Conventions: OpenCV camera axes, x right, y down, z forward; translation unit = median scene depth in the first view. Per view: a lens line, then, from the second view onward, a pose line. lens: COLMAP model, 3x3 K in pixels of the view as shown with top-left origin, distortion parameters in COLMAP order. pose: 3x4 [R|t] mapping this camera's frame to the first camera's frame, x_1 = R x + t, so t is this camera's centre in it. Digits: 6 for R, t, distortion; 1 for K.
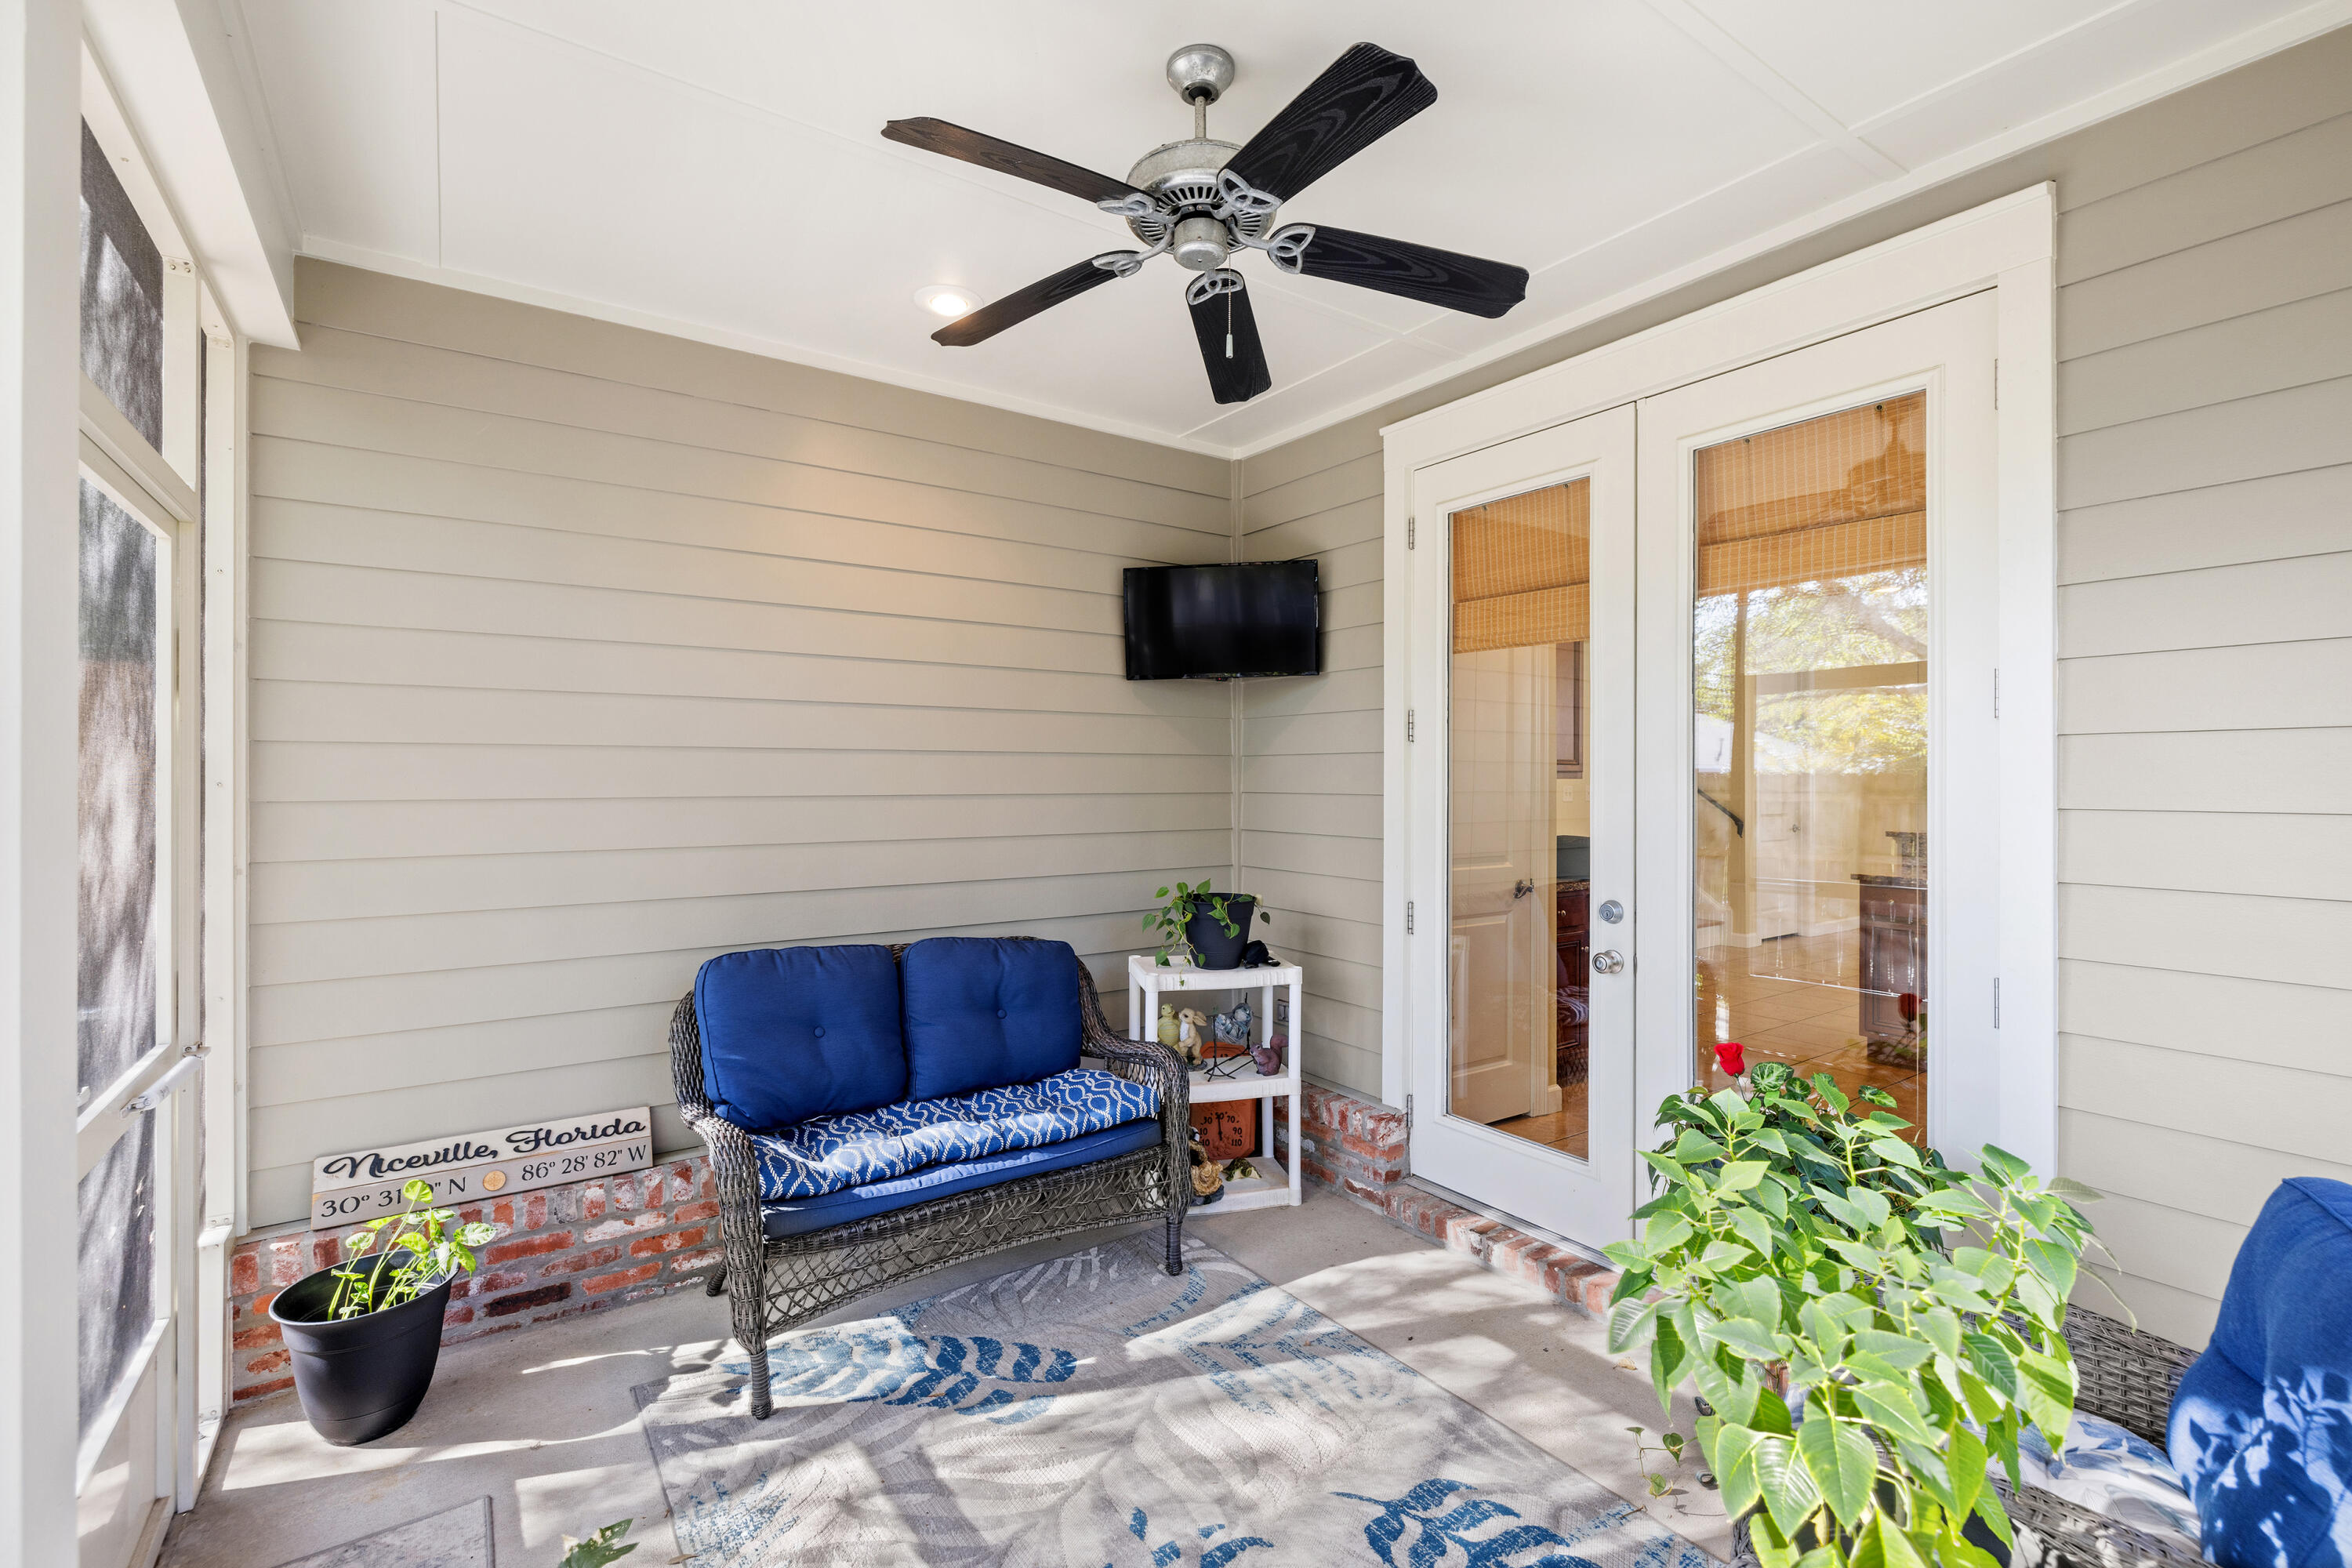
lens RADIAL K [[1016.9, 0, 1166.3], [0, 1016.9, 779.3], [0, 0, 1]] dist [-0.000679, -0.000116]
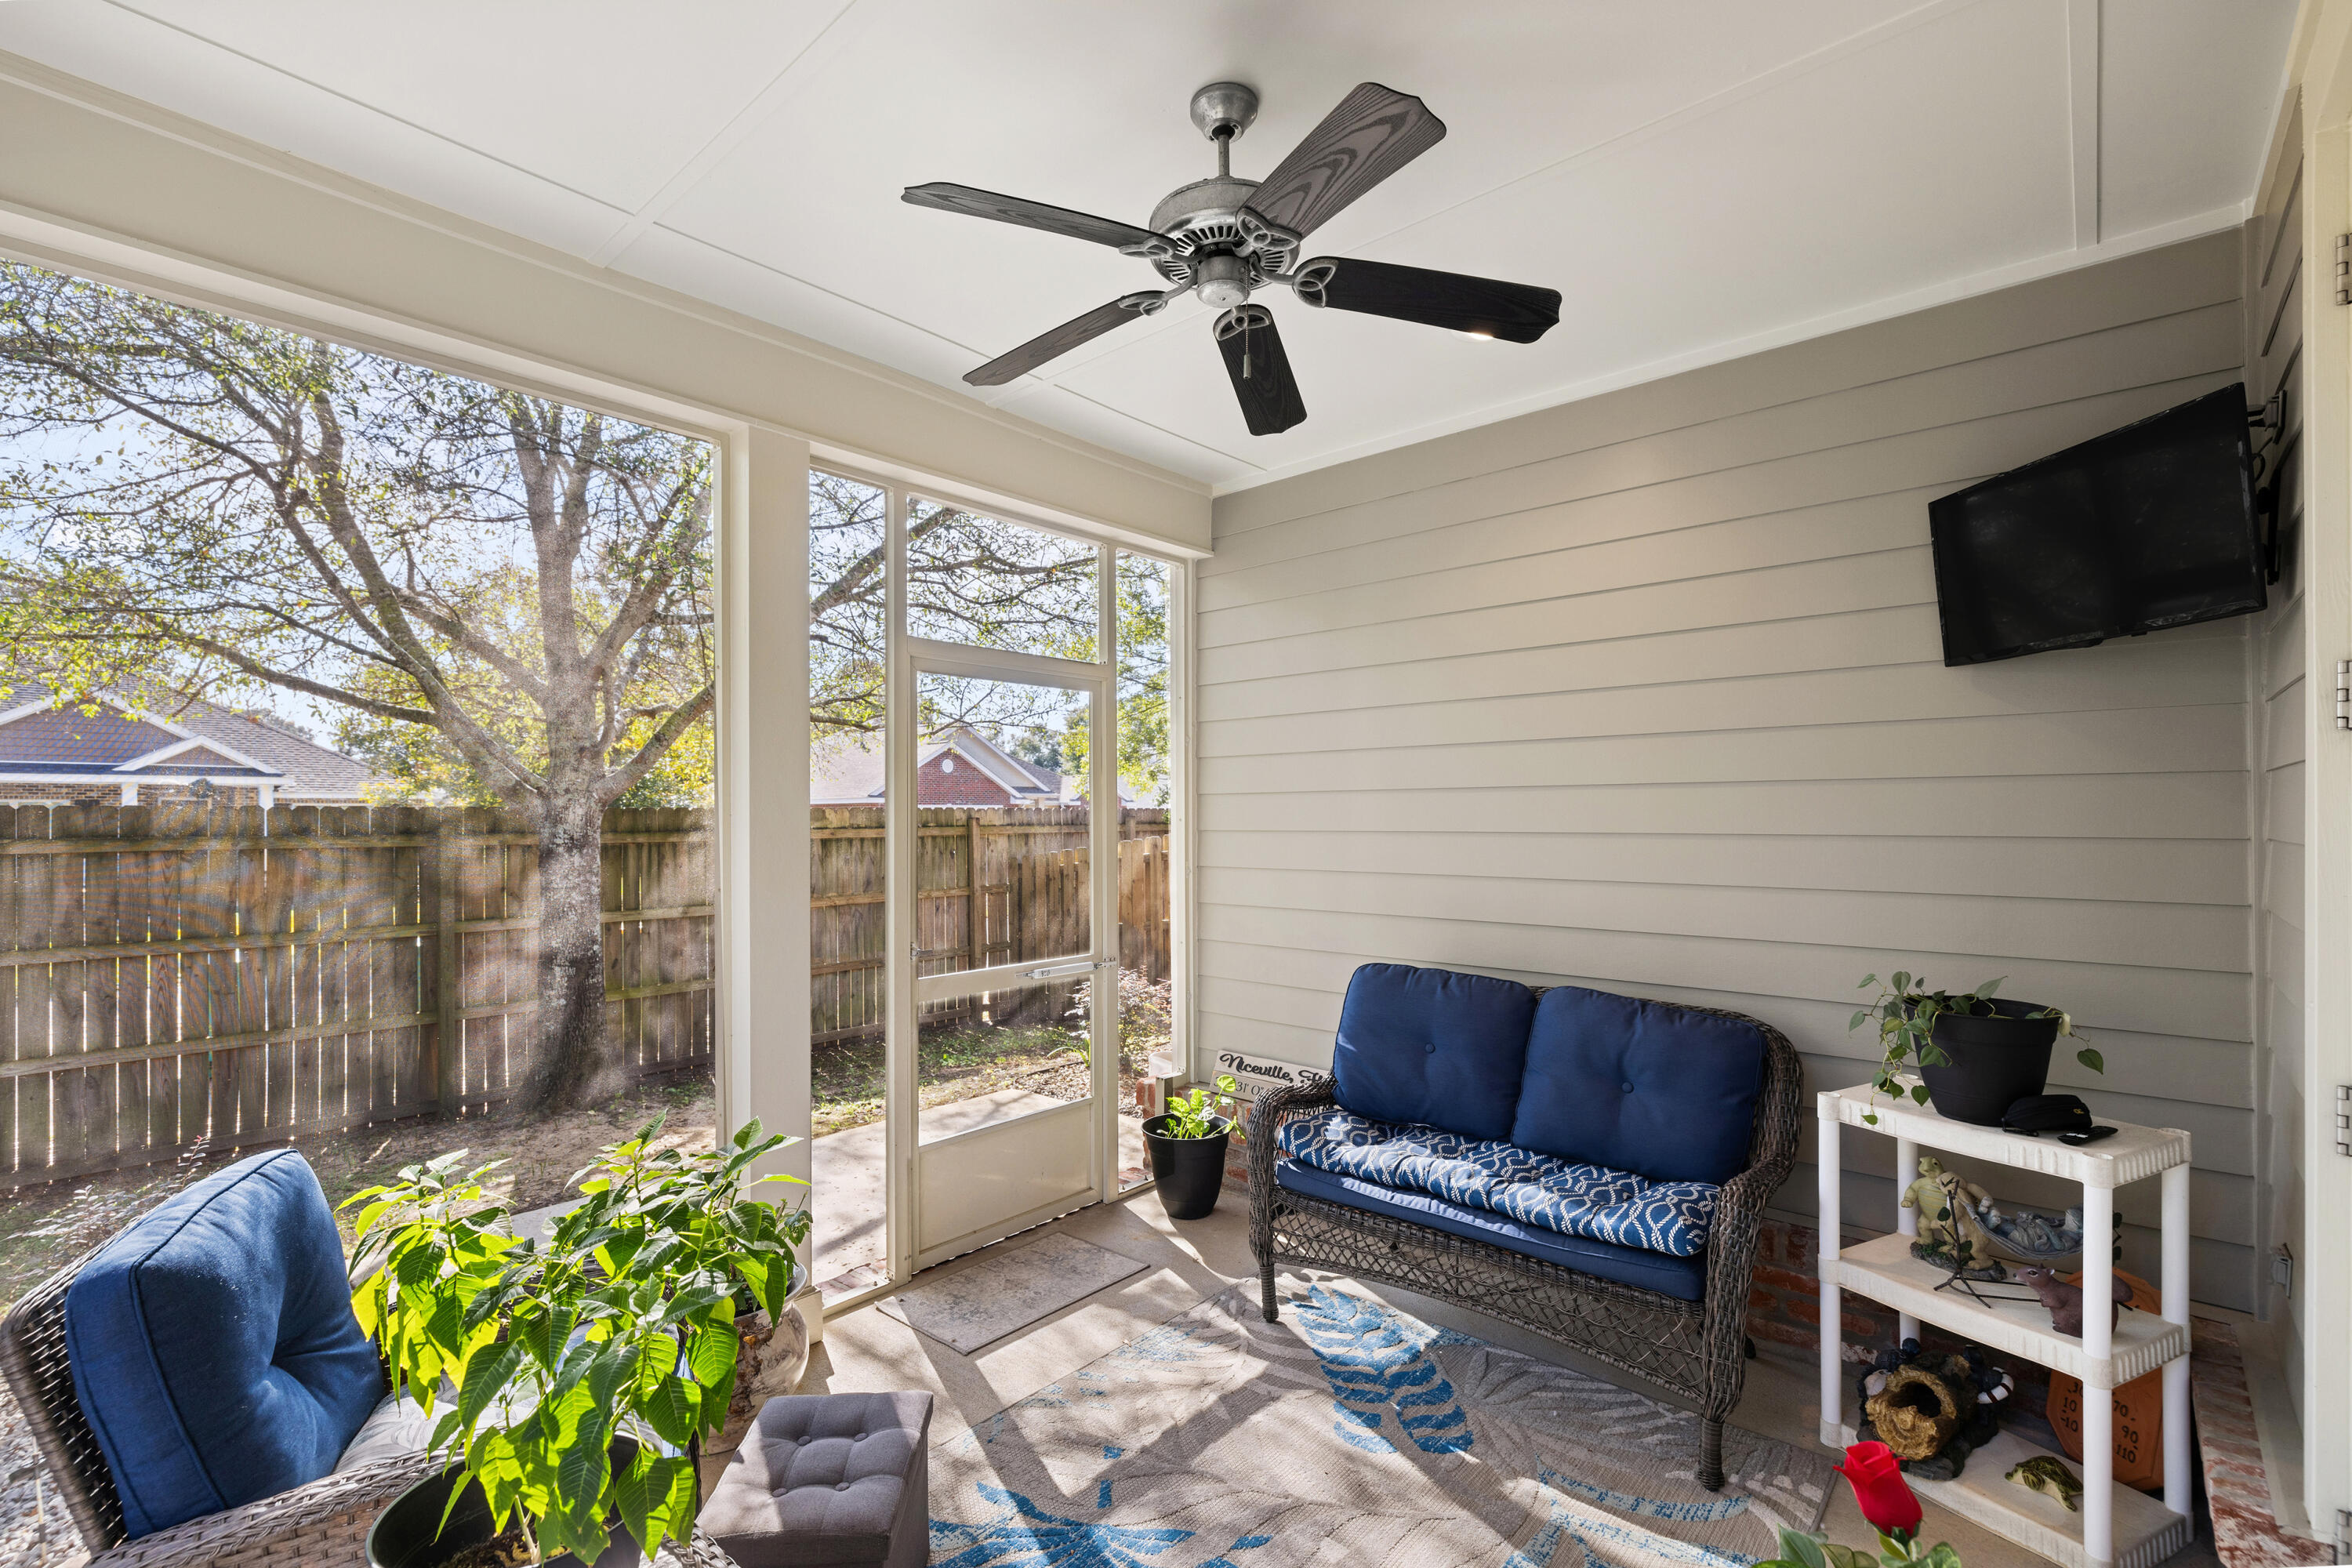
lens RADIAL K [[1057.2, 0, 1170.3], [0, 1057.2, 799.1], [0, 0, 1]] dist [-0.000732, -0.000001]
pose [[0.234930, -0.014033, -0.971911, 0.725040], [0.008195, 0.999889, -0.012456, -0.007811], [0.971978, -0.005038, 0.235019, 0.477089]]
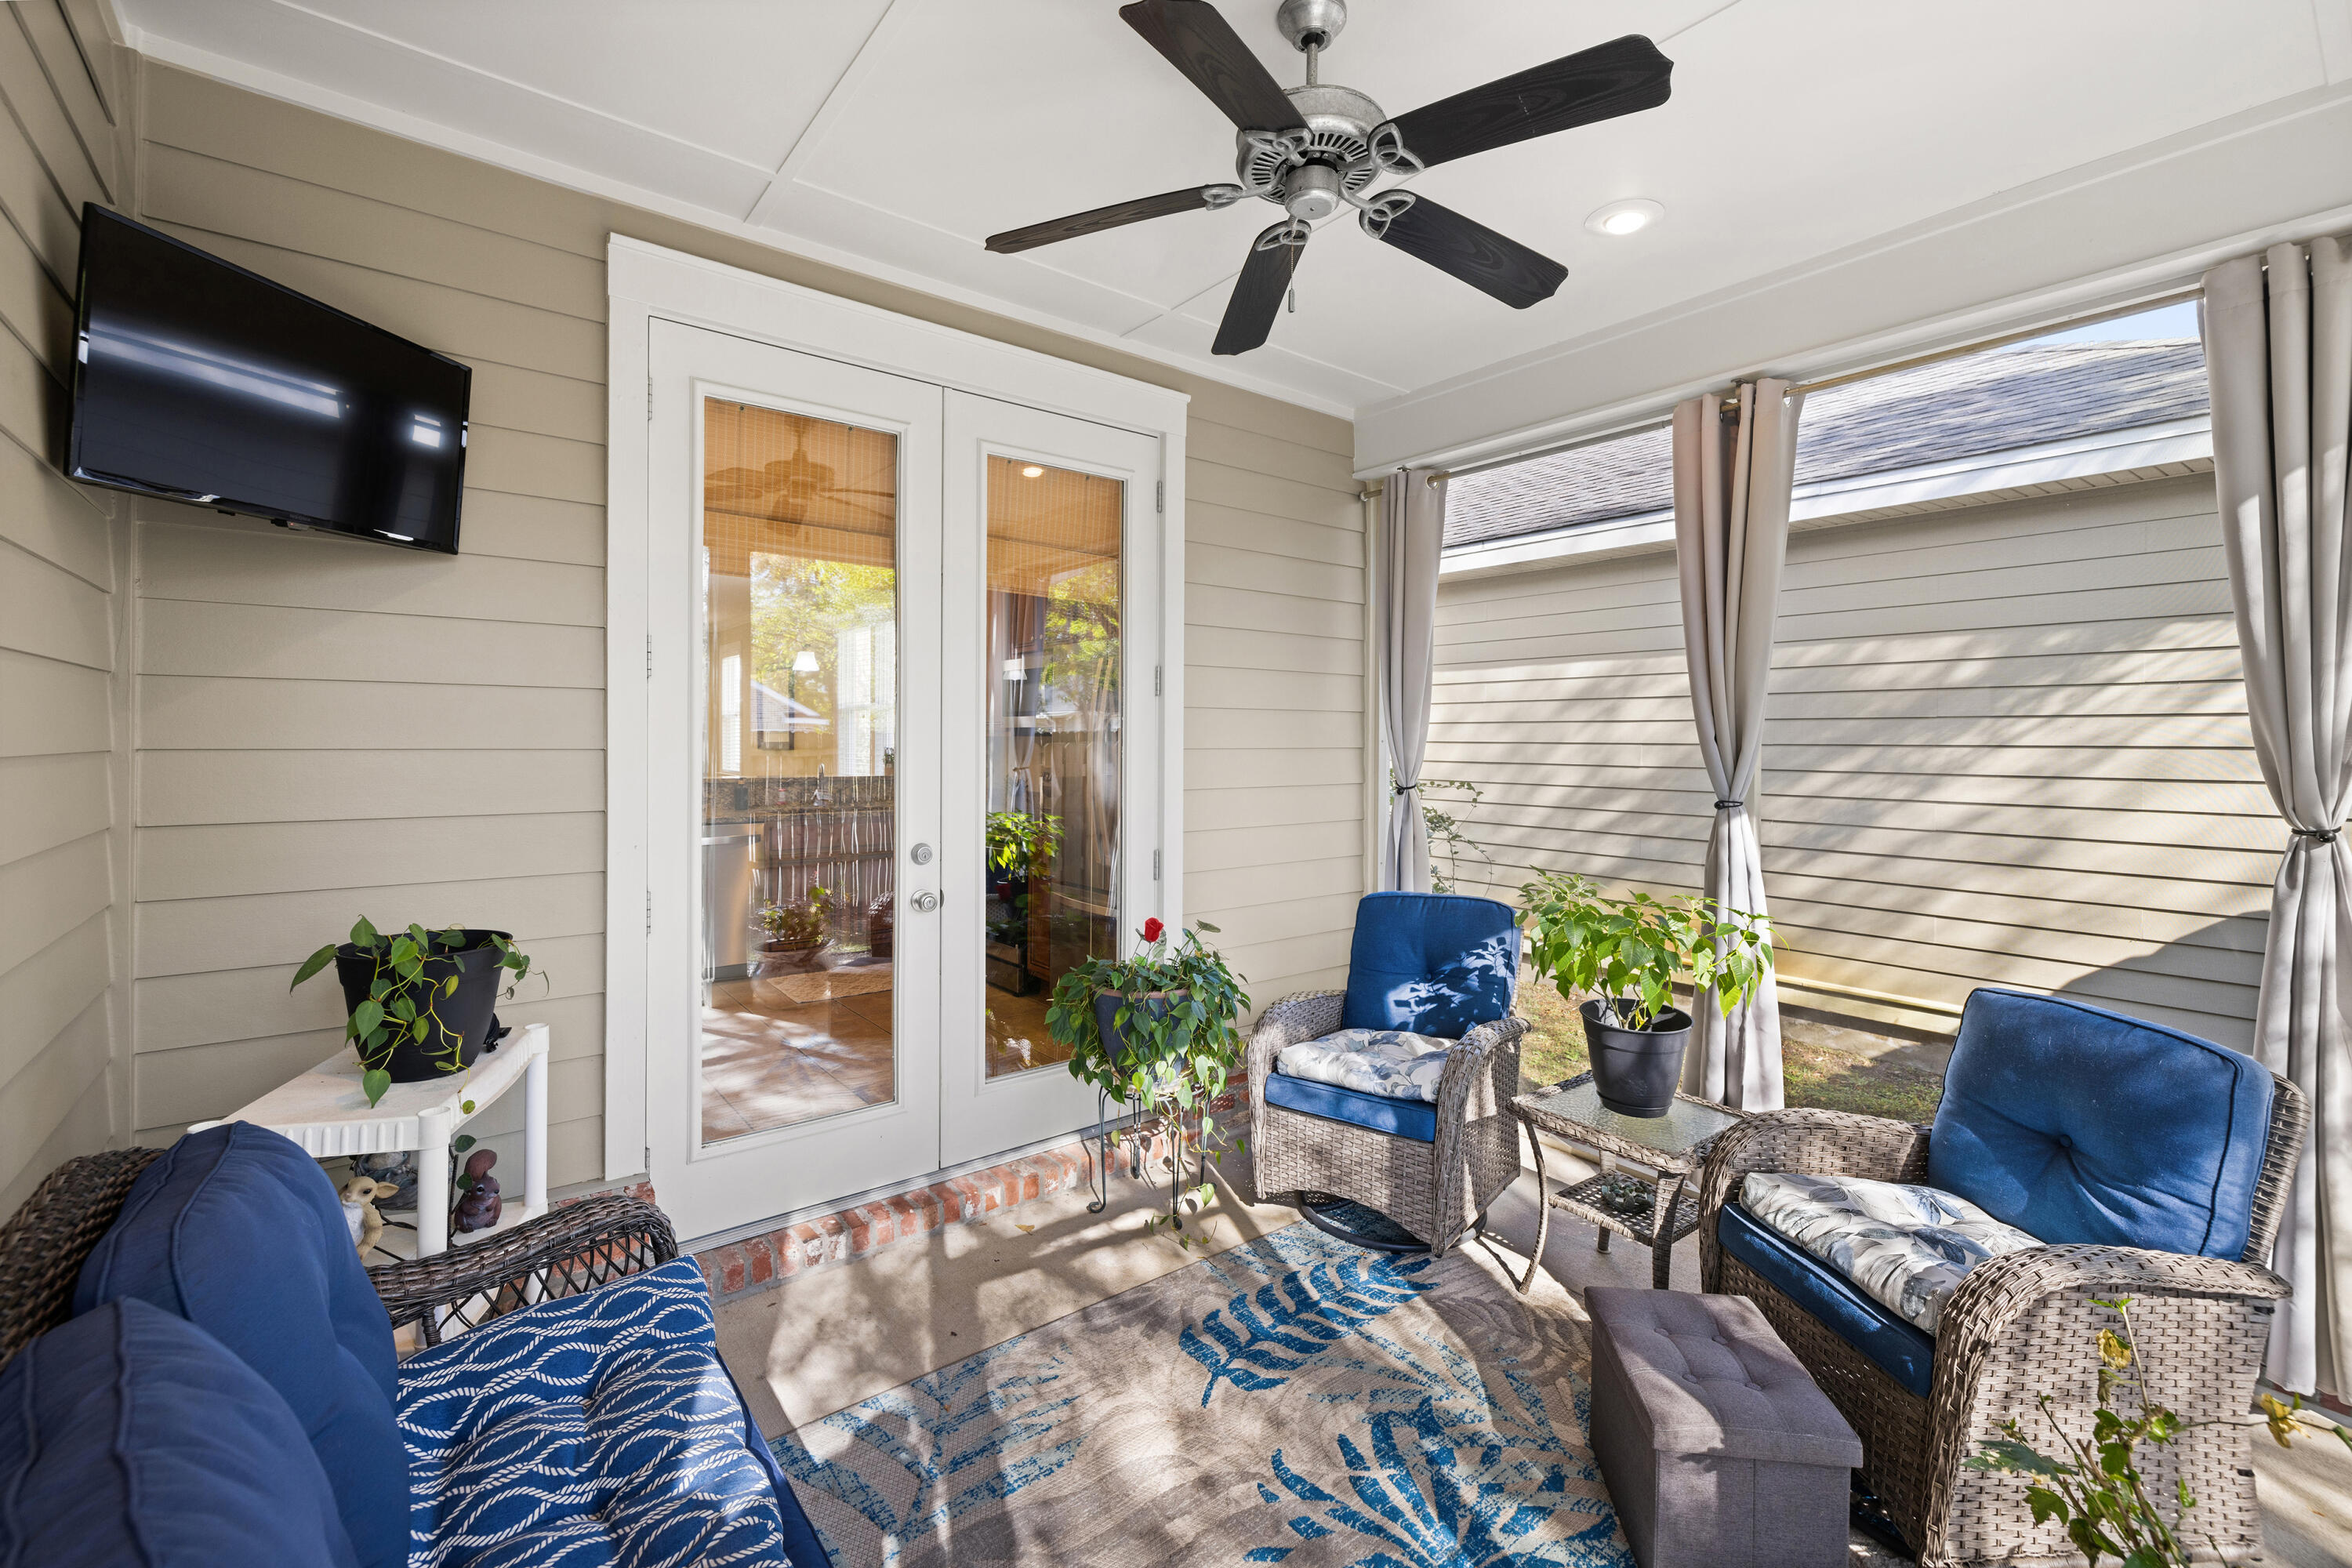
lens RADIAL K [[1012.5, 0, 1174.3], [0, 1012.5, 746.0], [0, 0, 1]] dist [-0.000259, -0.000033]
pose [[-0.061036, -0.006846, 0.998112, -0.651160], [-0.000002, 0.999976, 0.006859, 0.009753], [-0.998136, 0.000416, -0.061035, 0.815905]]
